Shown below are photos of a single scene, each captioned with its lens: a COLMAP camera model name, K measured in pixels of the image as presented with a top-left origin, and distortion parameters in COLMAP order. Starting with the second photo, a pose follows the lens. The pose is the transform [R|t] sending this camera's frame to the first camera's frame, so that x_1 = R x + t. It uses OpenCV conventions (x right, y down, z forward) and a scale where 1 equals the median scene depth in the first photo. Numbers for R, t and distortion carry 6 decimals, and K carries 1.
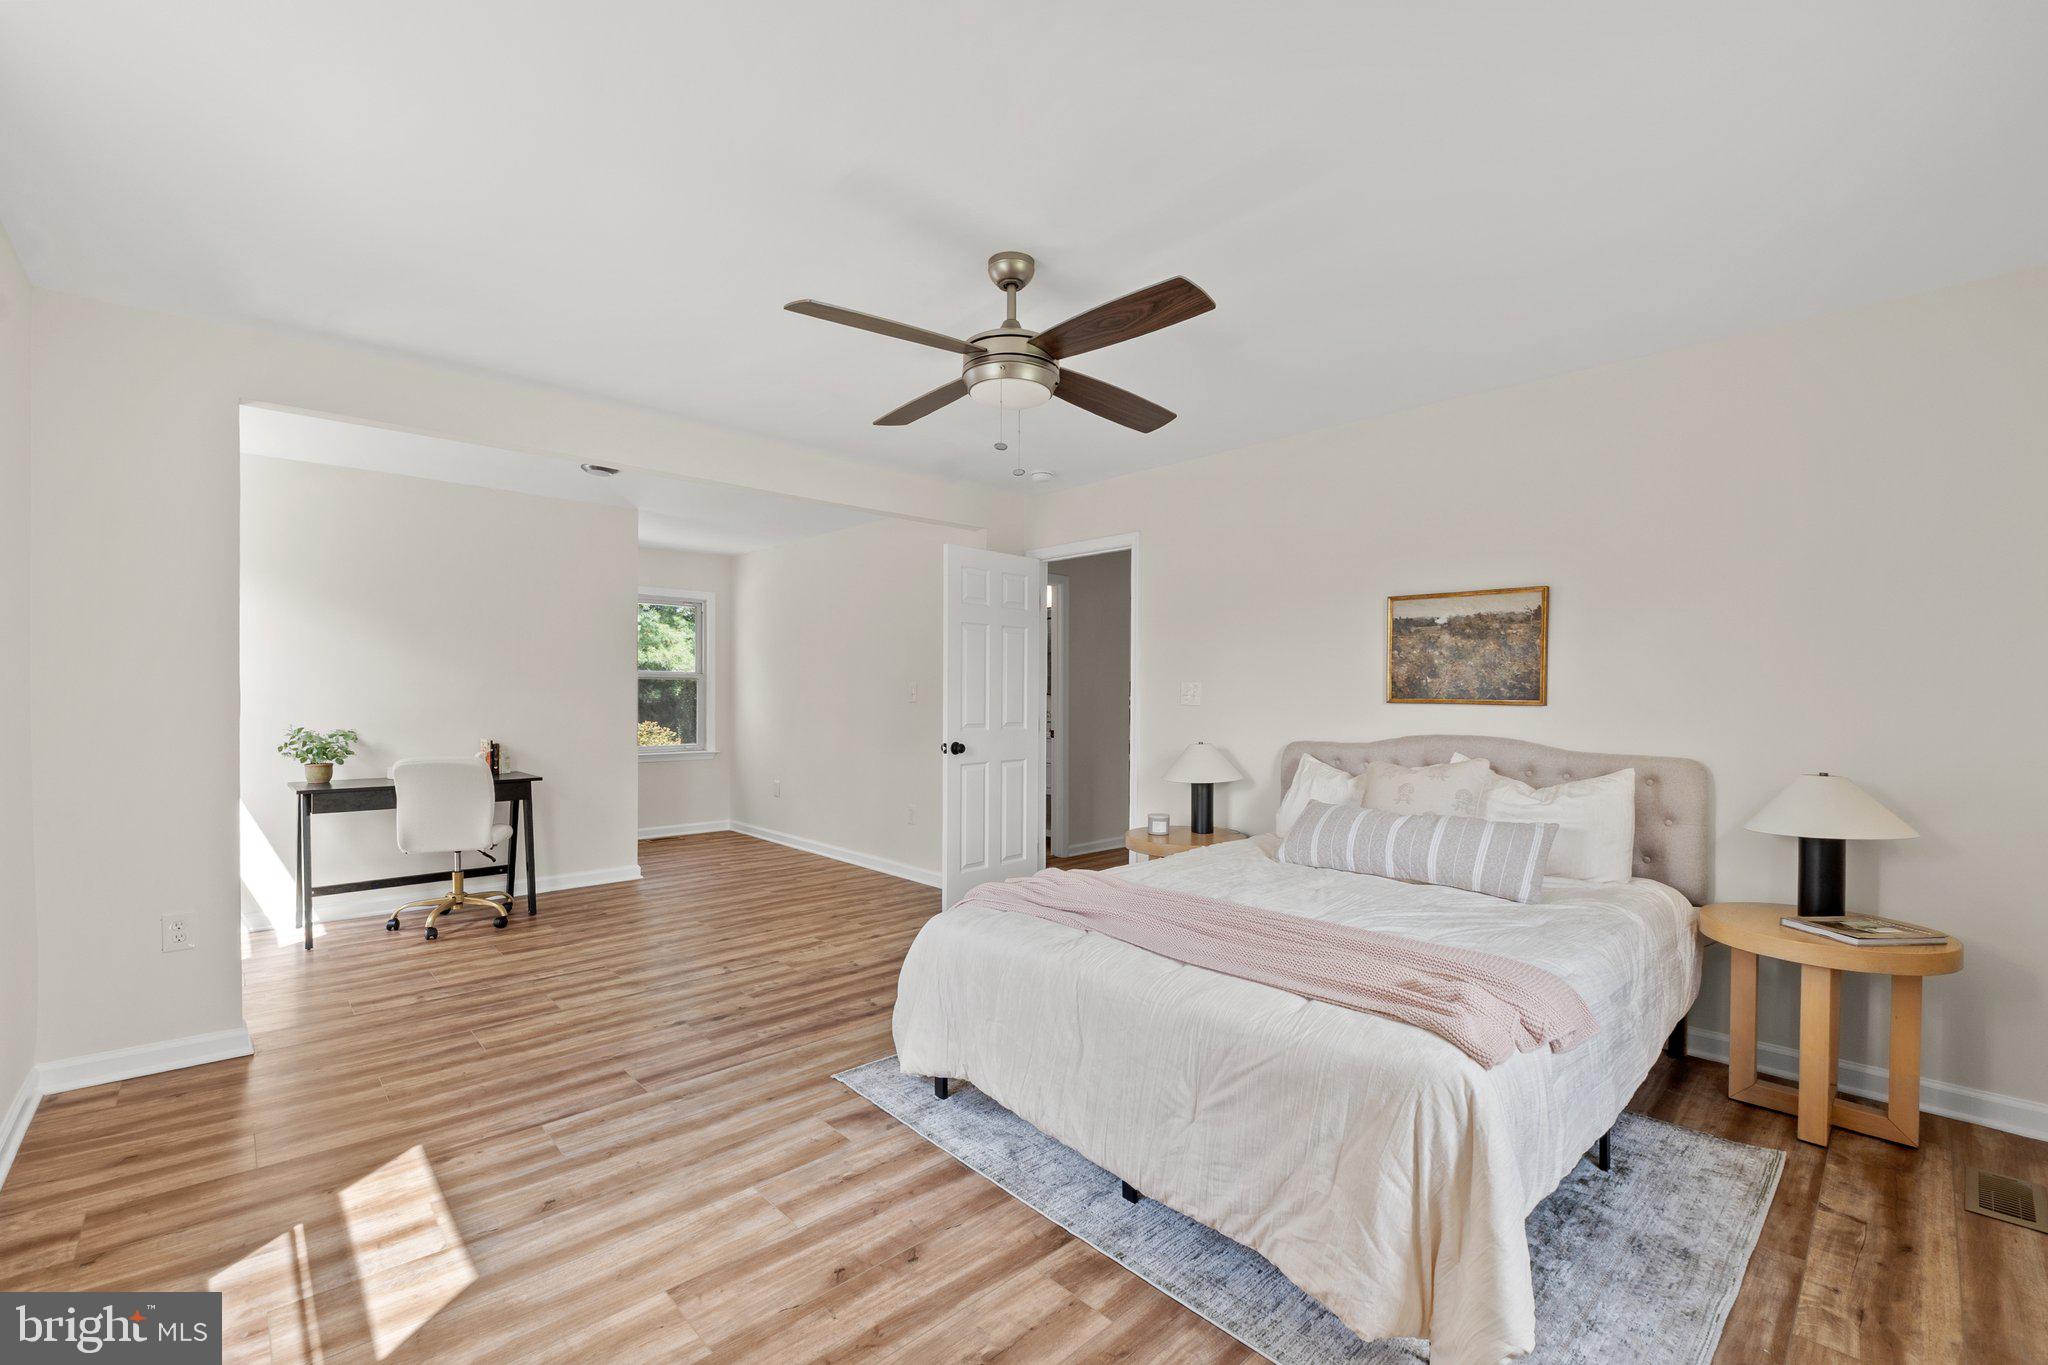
lens RADIAL K [[857.6, 0, 1027.7], [0, 857.6, 671.7], [0, 0, 1]] dist [-0.009859, -0.000341]
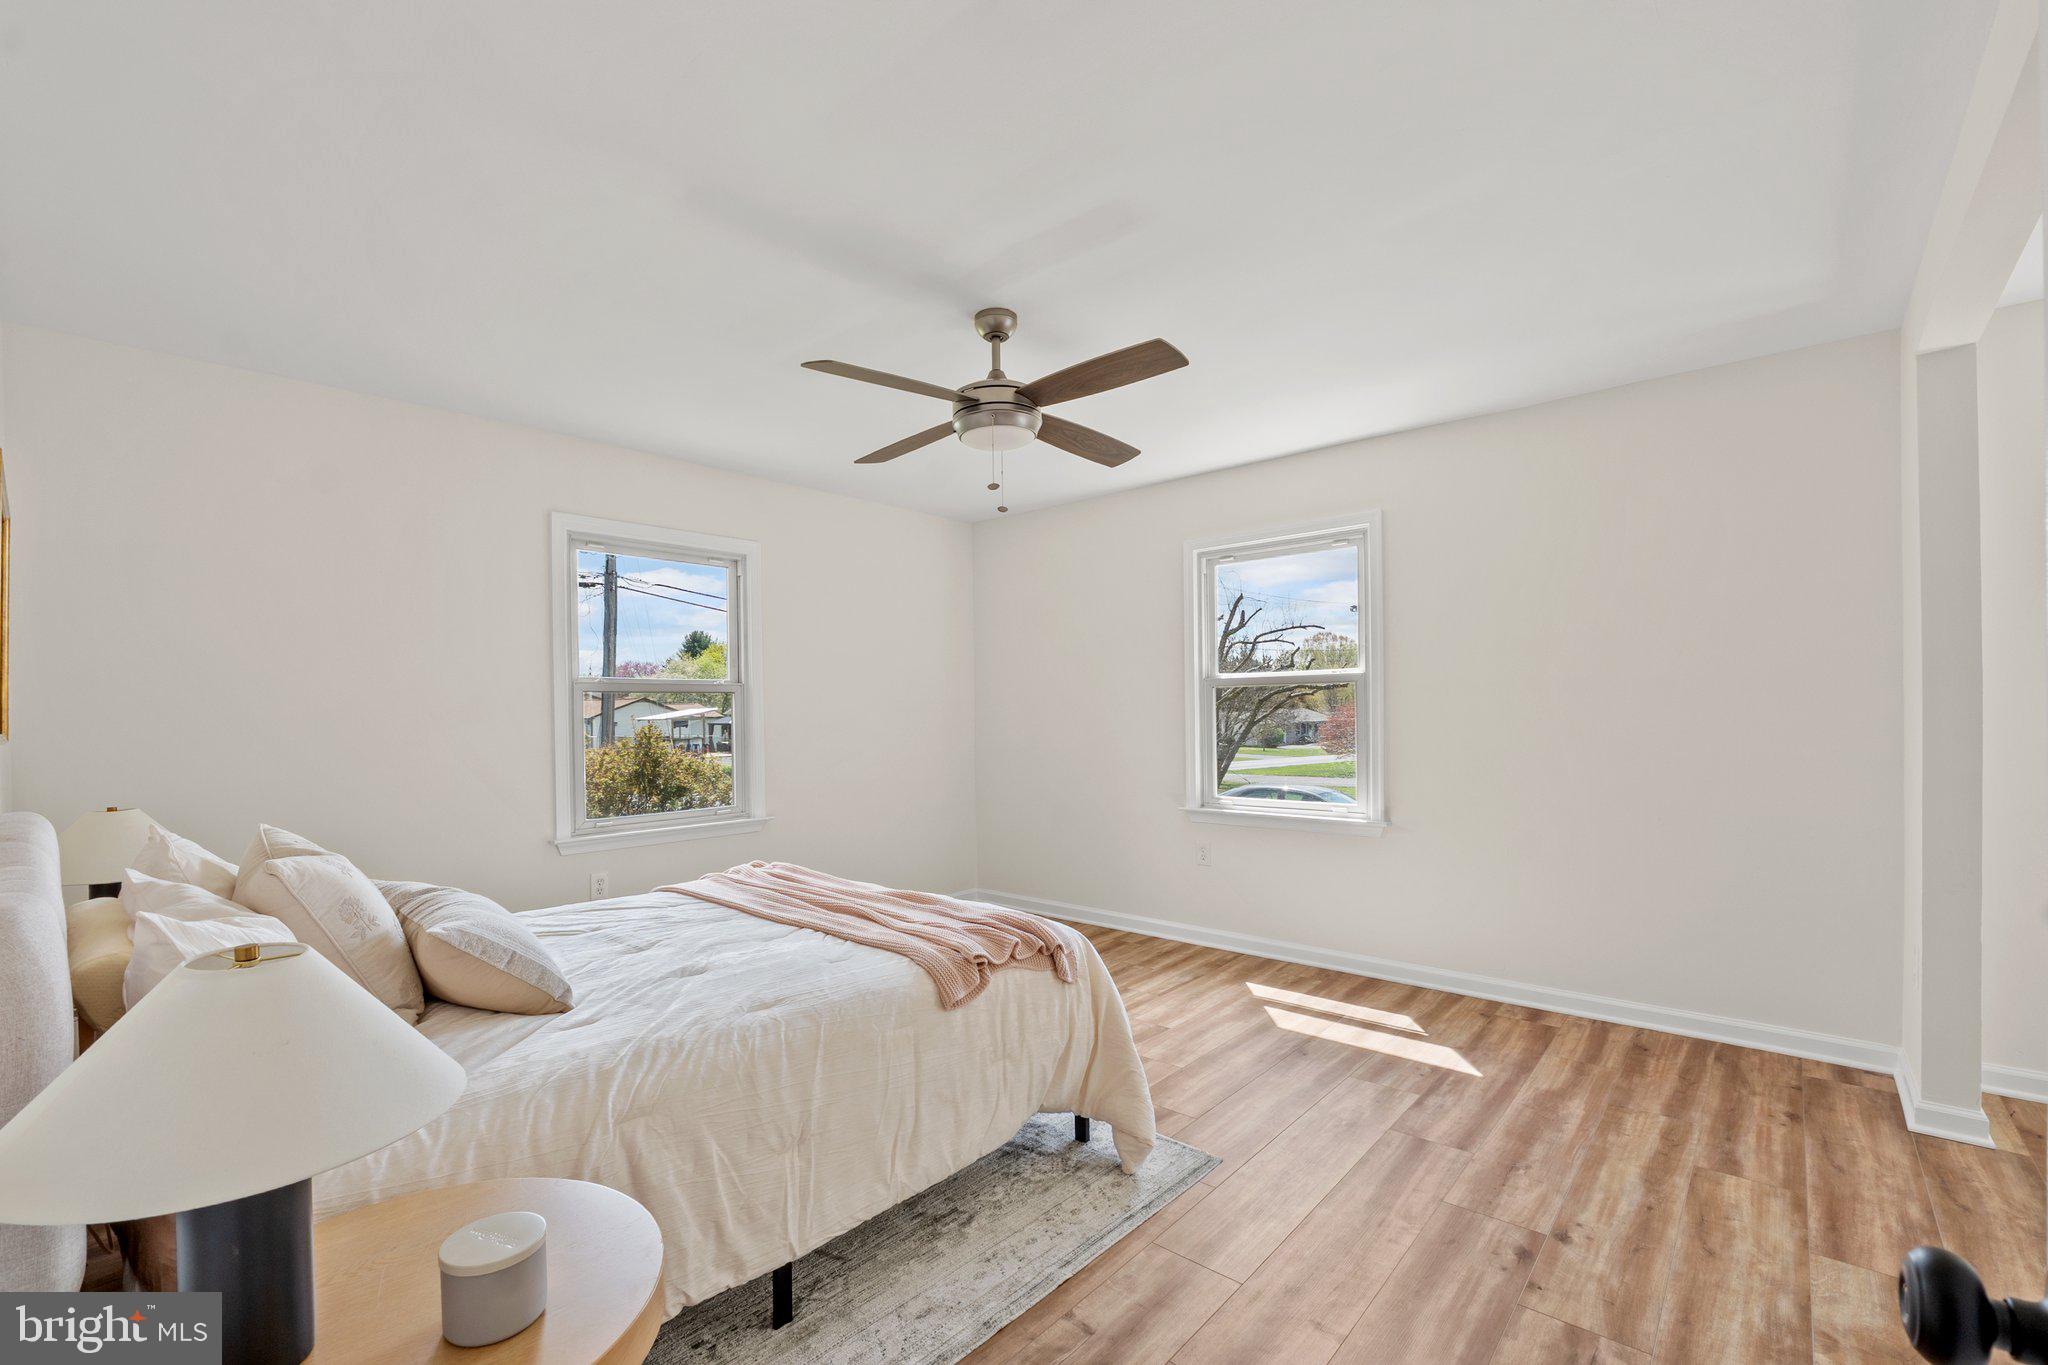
lens RADIAL K [[882.8, 0, 1017.4], [0, 882.8, 719.3], [0, 0, 1]] dist [-0.013271, -0.000144]
pose [[-0.996085, 0.008574, -0.087989, 0.054984], [0.009934, 0.999838, -0.015031, 0.049252], [0.087846, -0.015846, -0.996008, 2.066261]]
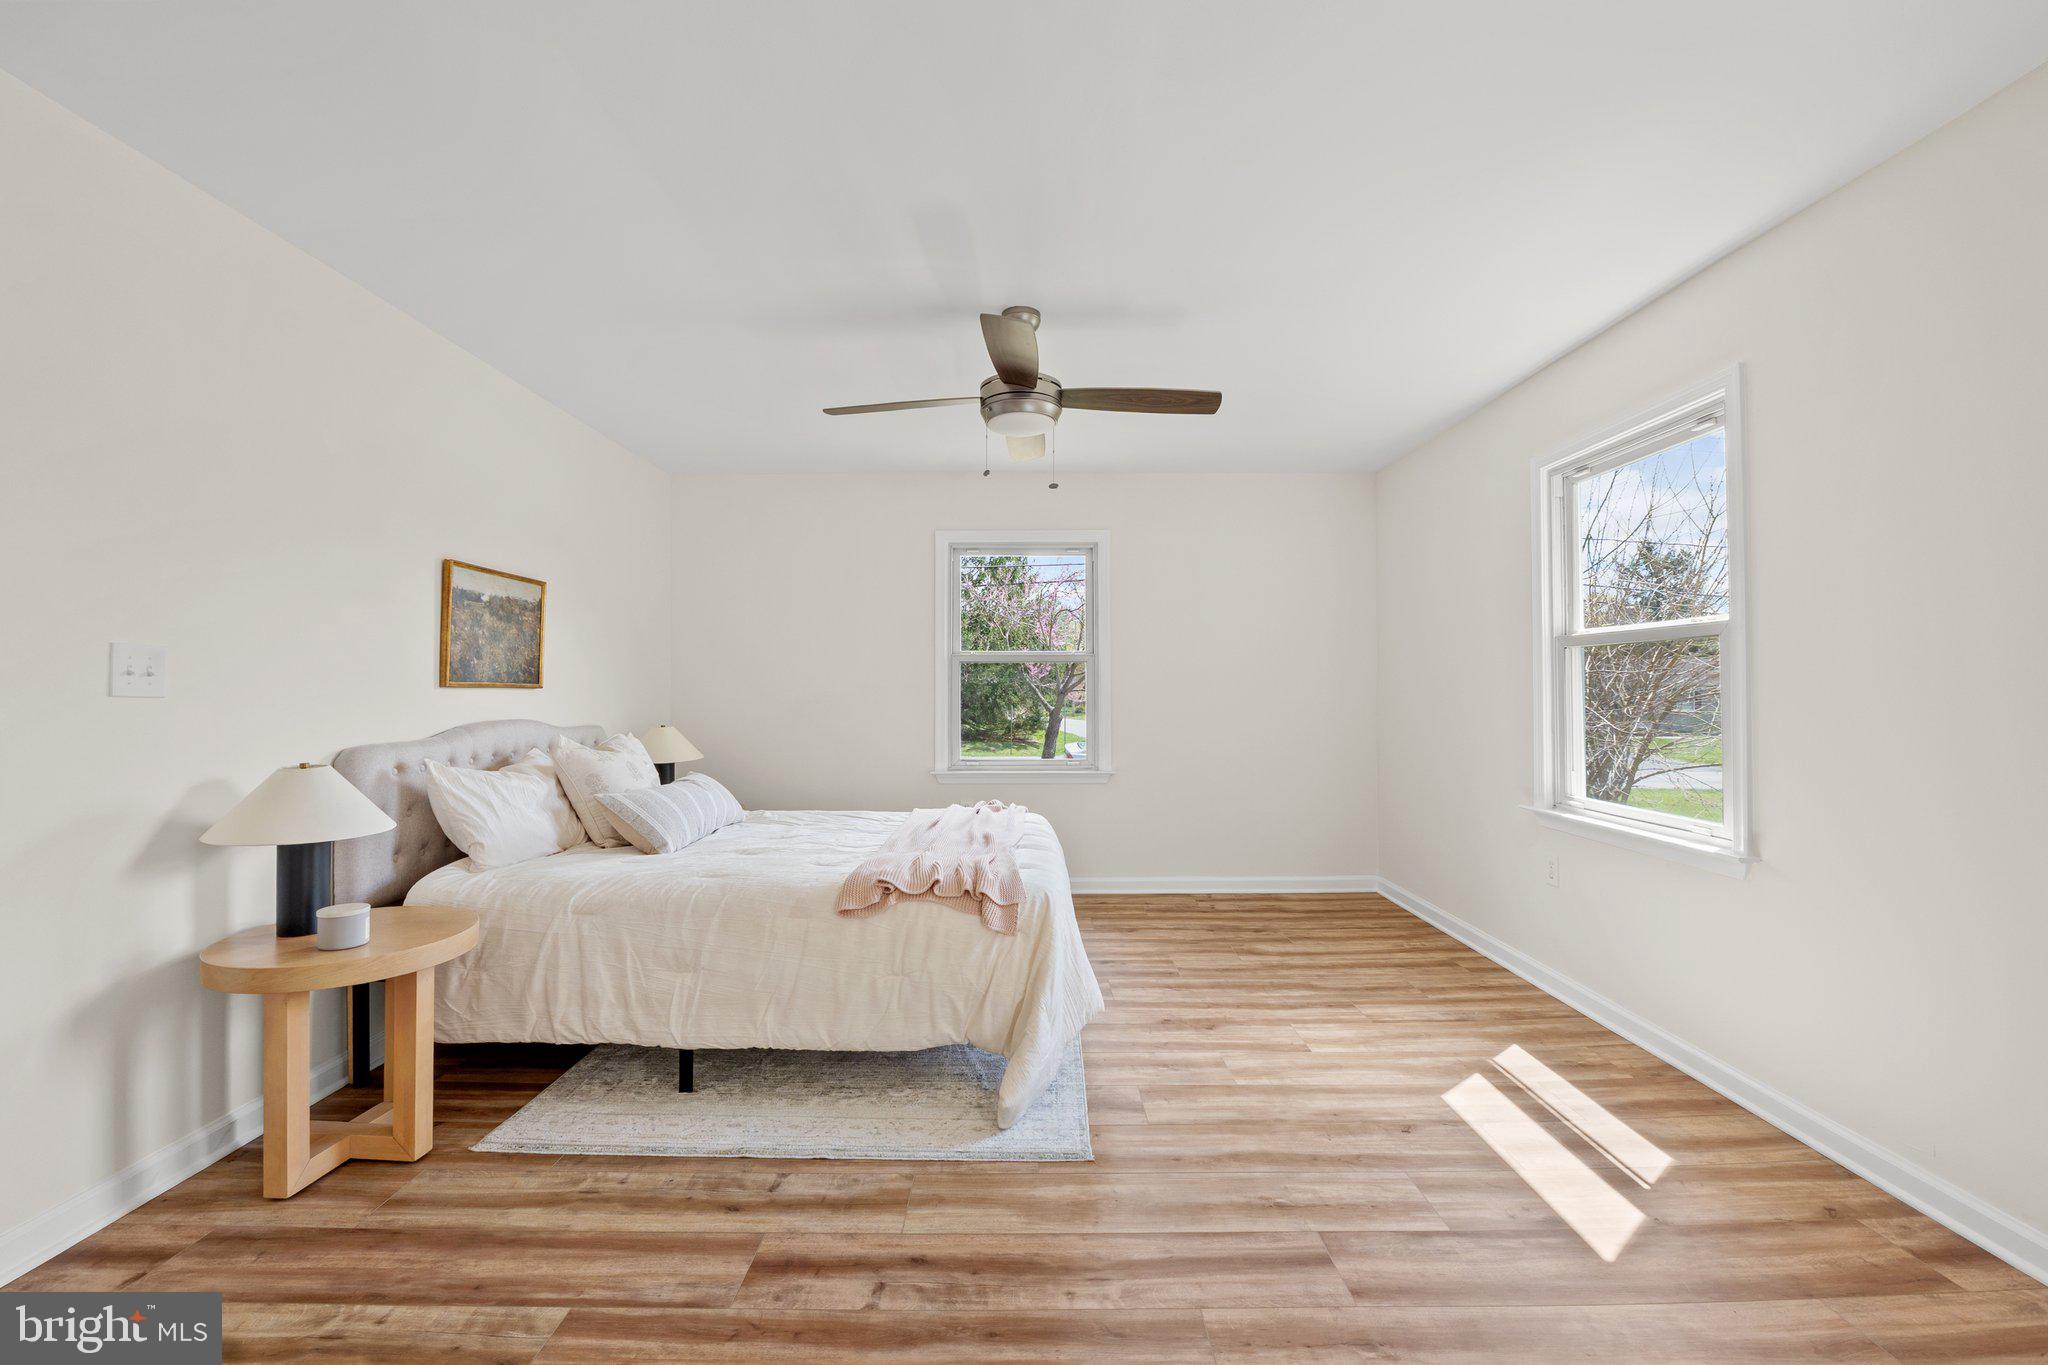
lens RADIAL K [[857.6, 0, 1027.7], [0, 857.6, 671.7], [0, 0, 1]] dist [-0.009859, -0.000341]
pose [[-0.726156, 0.009231, 0.687468, -0.810486], [-0.018561, 0.999282, -0.033024, 0.055982], [-0.687280, -0.036740, -0.725463, 1.805241]]
